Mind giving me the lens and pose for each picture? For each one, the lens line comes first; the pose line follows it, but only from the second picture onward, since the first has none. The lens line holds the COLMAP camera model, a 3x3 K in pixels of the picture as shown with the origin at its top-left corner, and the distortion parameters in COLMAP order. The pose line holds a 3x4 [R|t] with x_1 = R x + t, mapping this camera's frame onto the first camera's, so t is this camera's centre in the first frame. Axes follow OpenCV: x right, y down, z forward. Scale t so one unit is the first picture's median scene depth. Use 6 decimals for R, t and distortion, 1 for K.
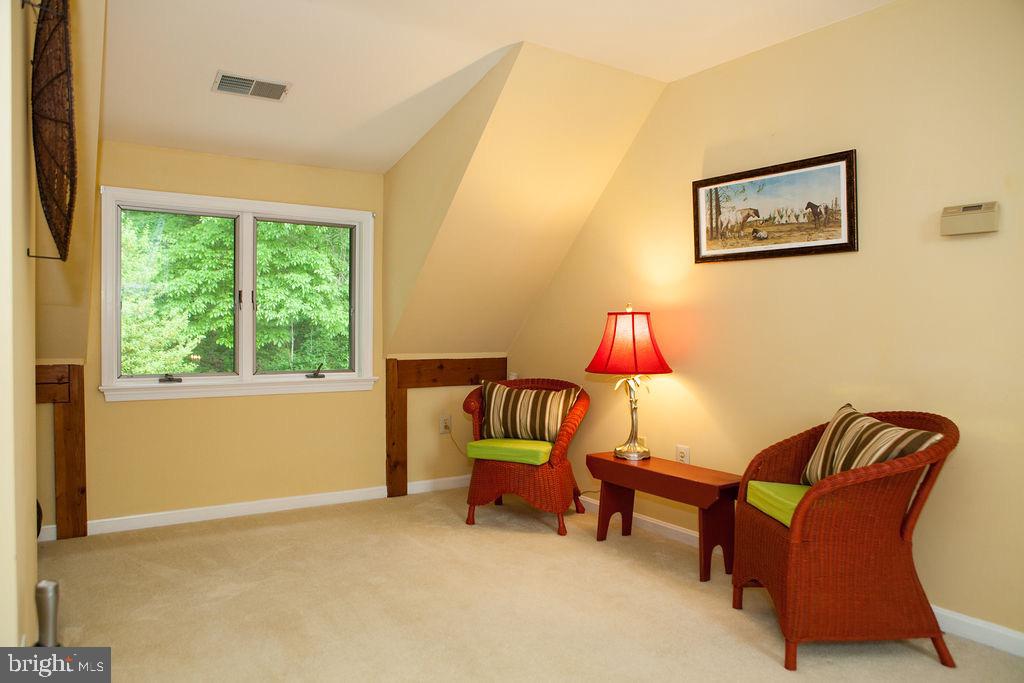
lens RADIAL K [[708.1, 0, 512.0], [0, 708.1, 341.5], [0, 0, 1]] dist [-0.110224, 0.084088]
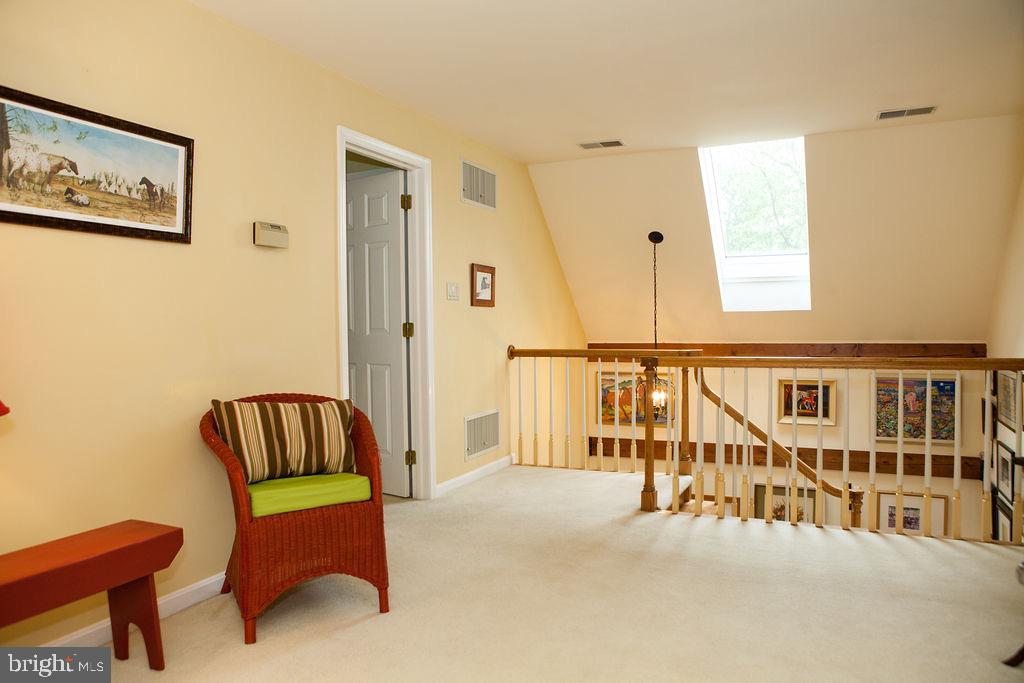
lens RADIAL K [[708.1, 0, 512.0], [0, 708.1, 341.5], [0, 0, 1]] dist [-0.110224, 0.084088]
pose [[-0.519214, -0.019959, 0.854411, -0.517960], [0.031322, 0.998611, 0.042361, -0.019223], [-0.854070, 0.048757, -0.517867, 1.022678]]
